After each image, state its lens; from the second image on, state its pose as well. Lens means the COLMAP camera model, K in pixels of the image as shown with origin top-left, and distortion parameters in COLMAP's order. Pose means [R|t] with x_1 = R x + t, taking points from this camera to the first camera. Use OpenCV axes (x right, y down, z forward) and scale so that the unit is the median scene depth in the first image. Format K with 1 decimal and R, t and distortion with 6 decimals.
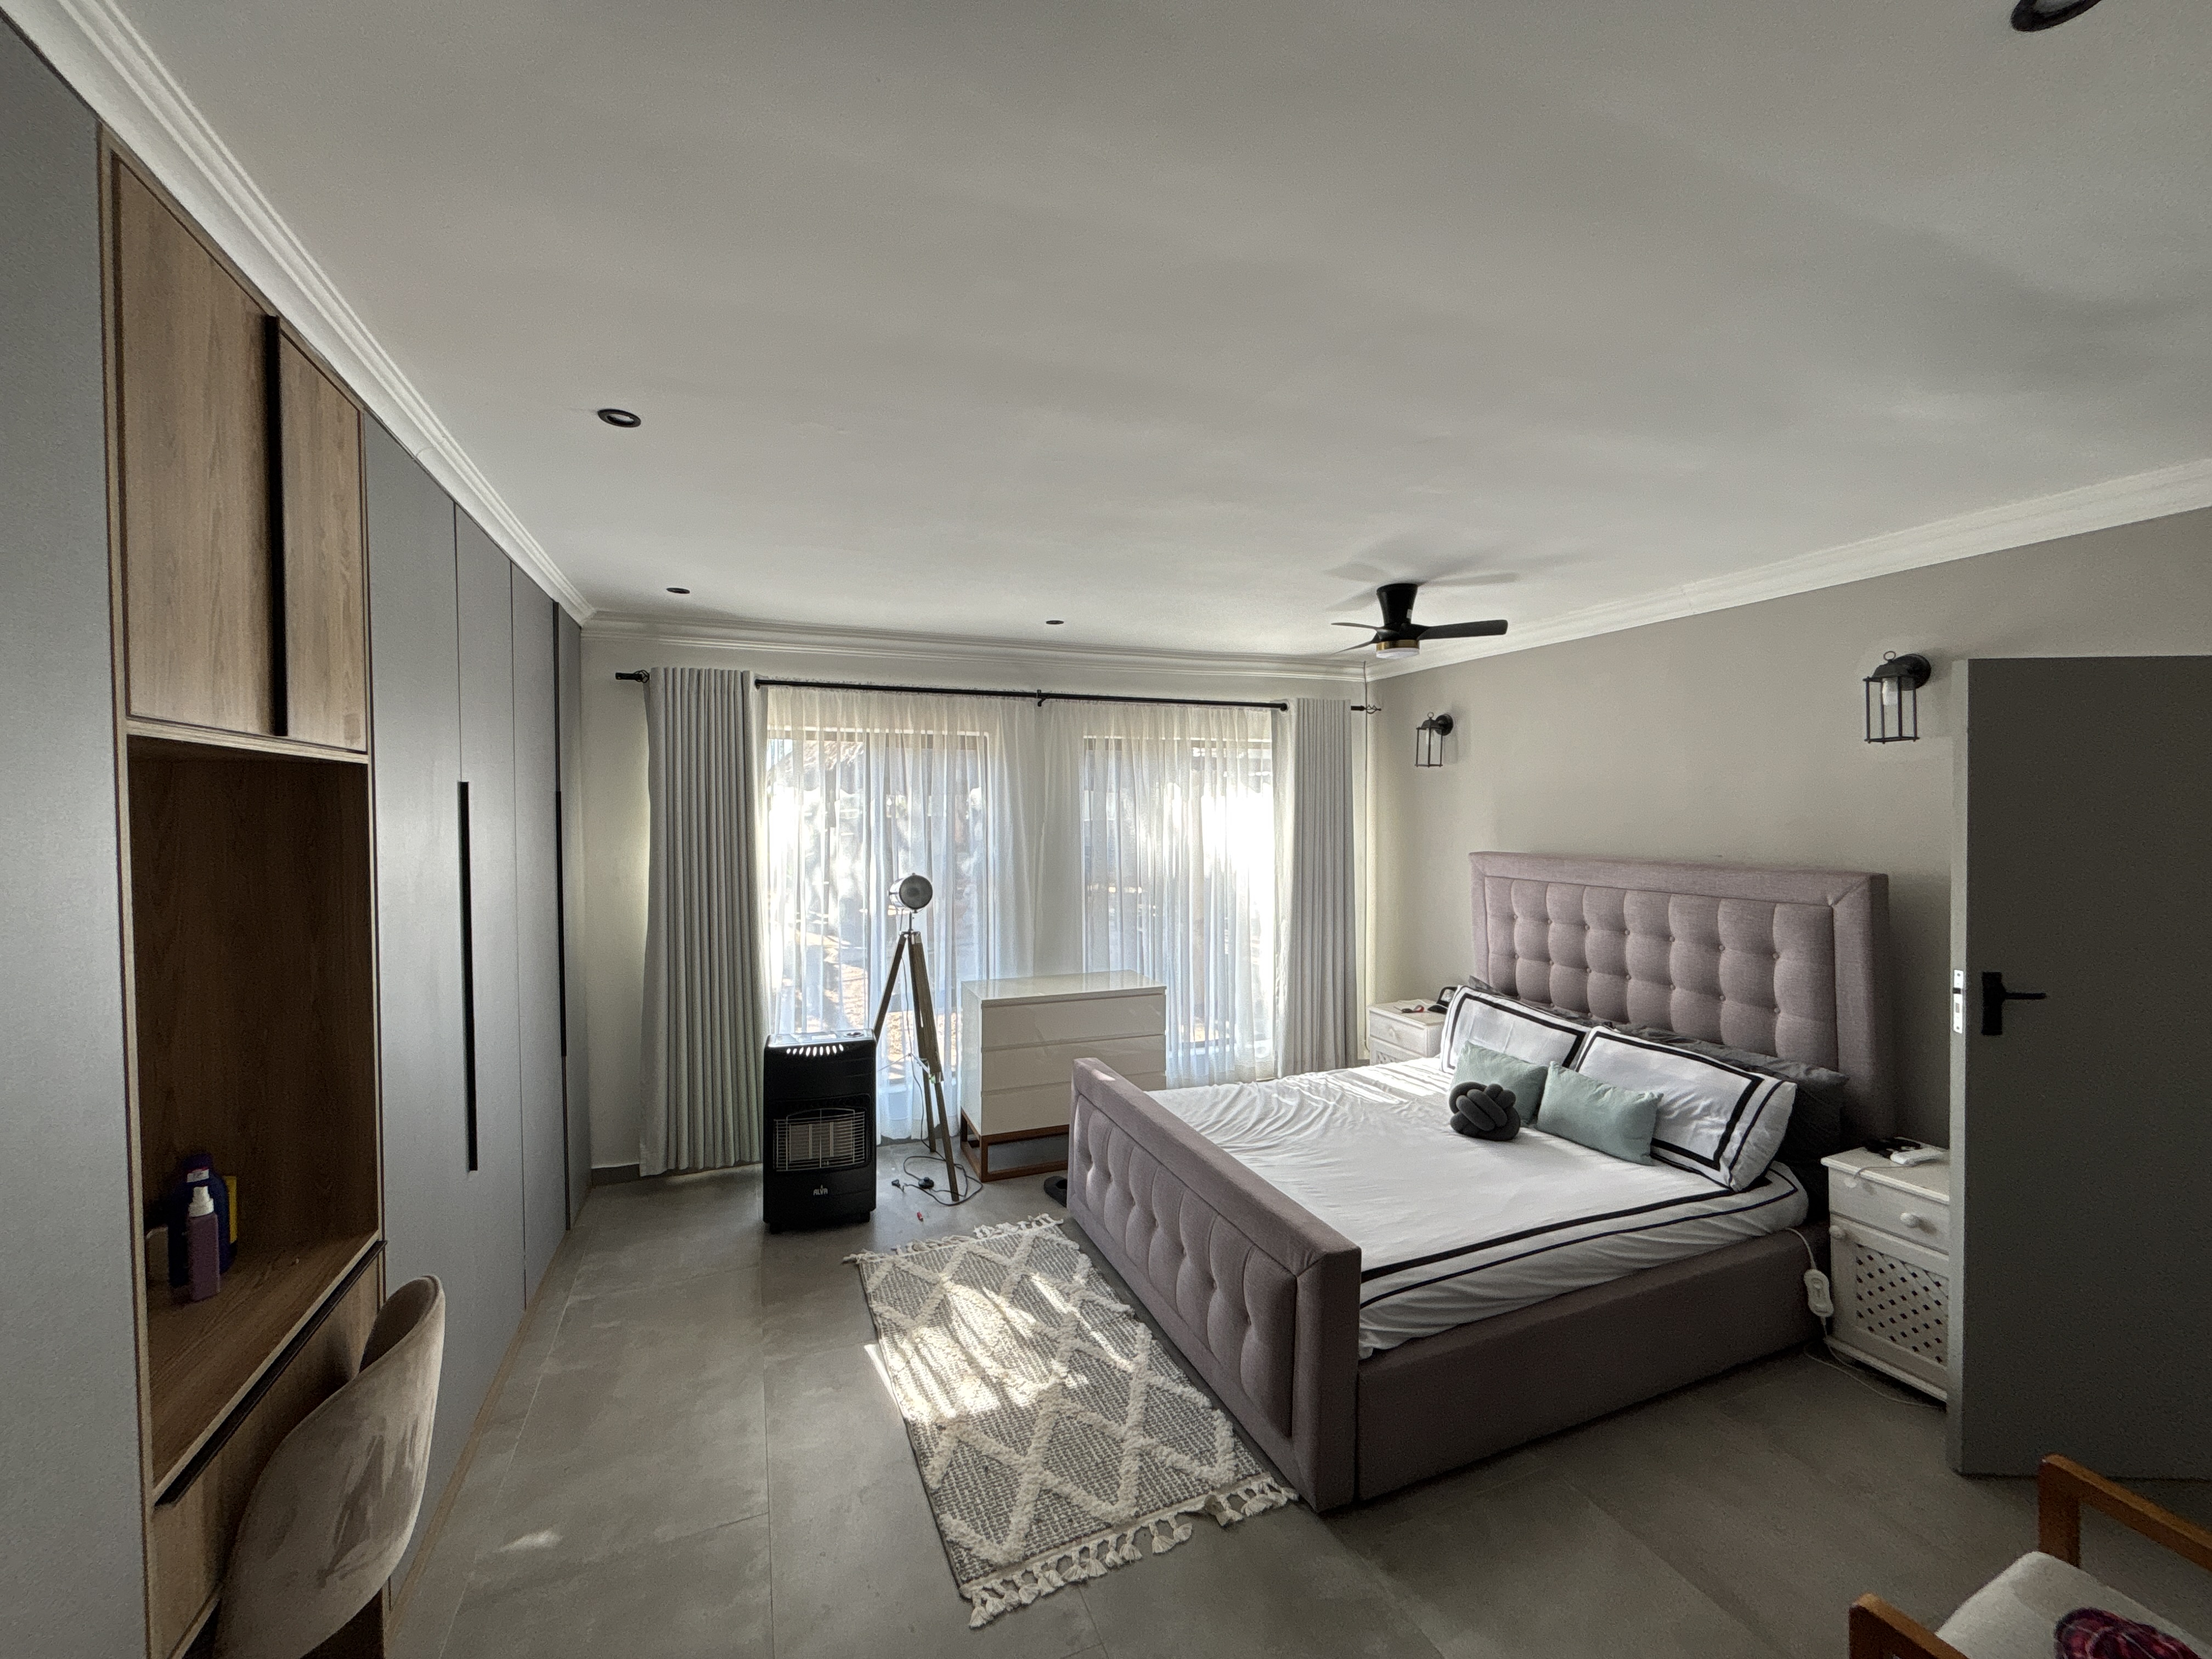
lens RADIAL K [[888.7, 0, 1106.5], [0, 888.7, 829.5], [0, 0, 1]] dist [-0.001490, 0.000928]
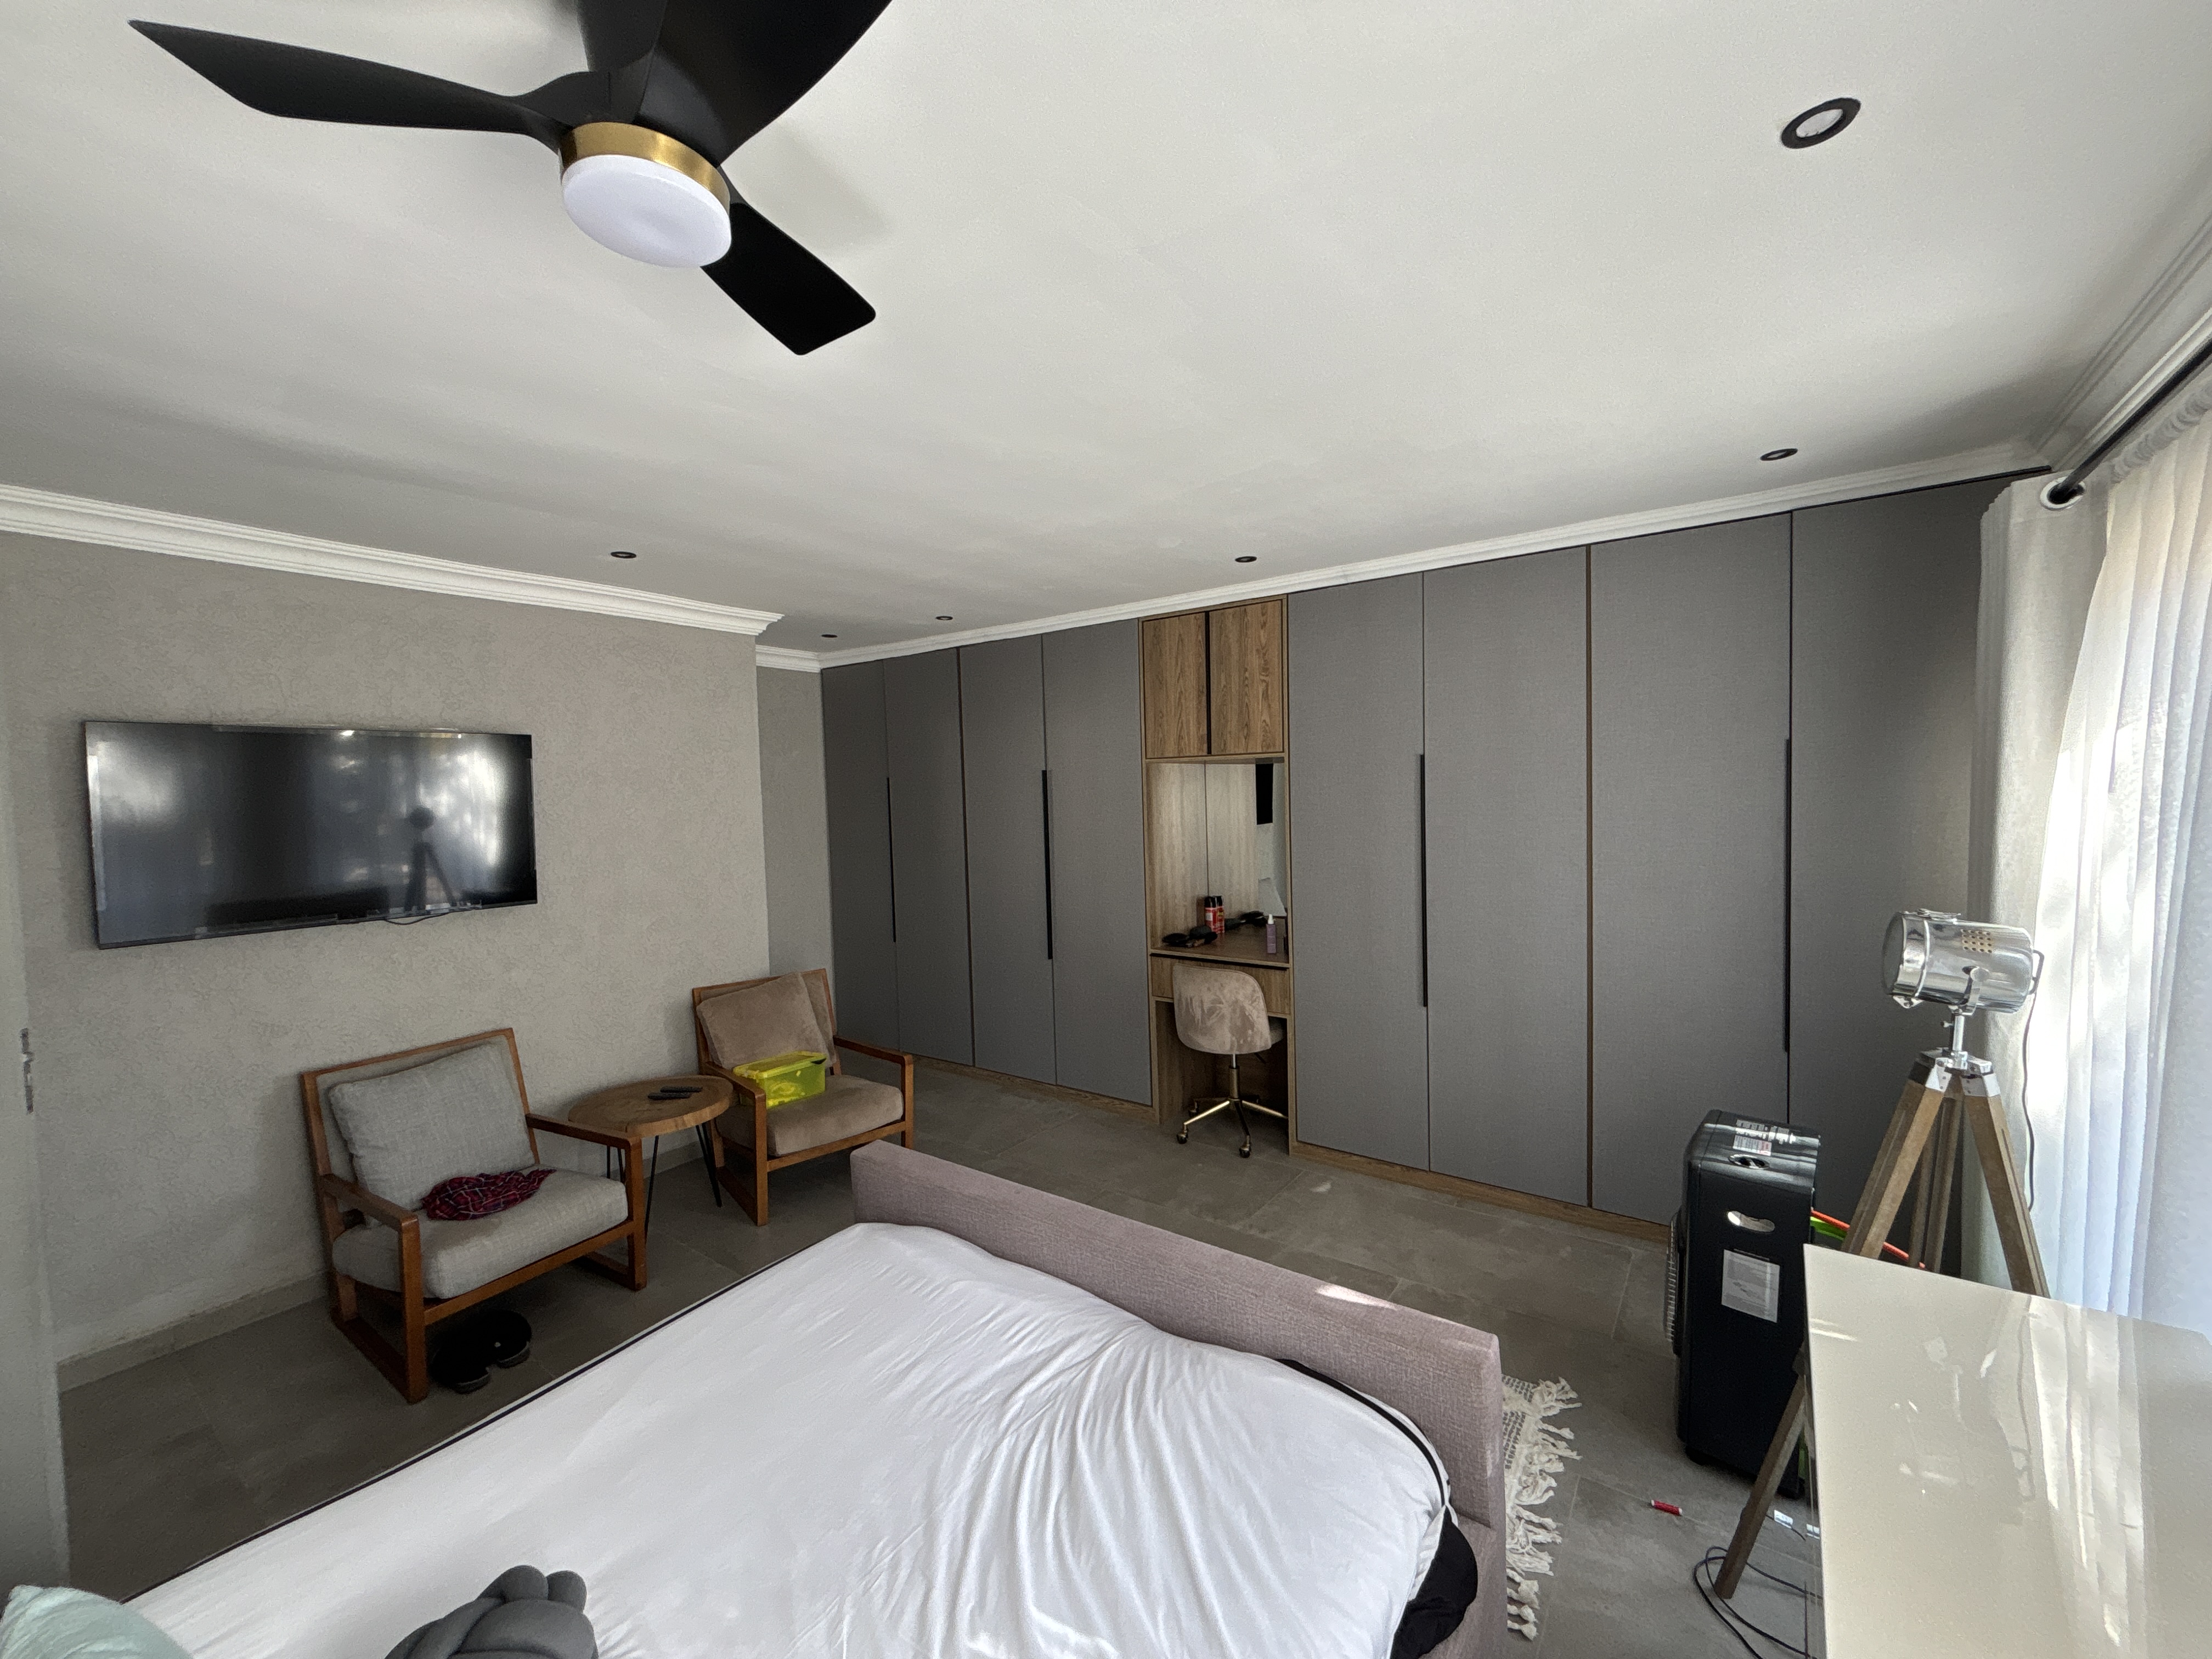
lens RADIAL K [[888.7, 0, 1105.2], [0, 888.7, 837.8], [0, 0, 1]] dist [-0.001490, 0.000928]
pose [[-0.849298, 0.057223, -0.524804, 0.464636], [0.020103, 0.996893, 0.076165, -0.028849], [0.527532, 0.054137, -0.847809, 1.694410]]
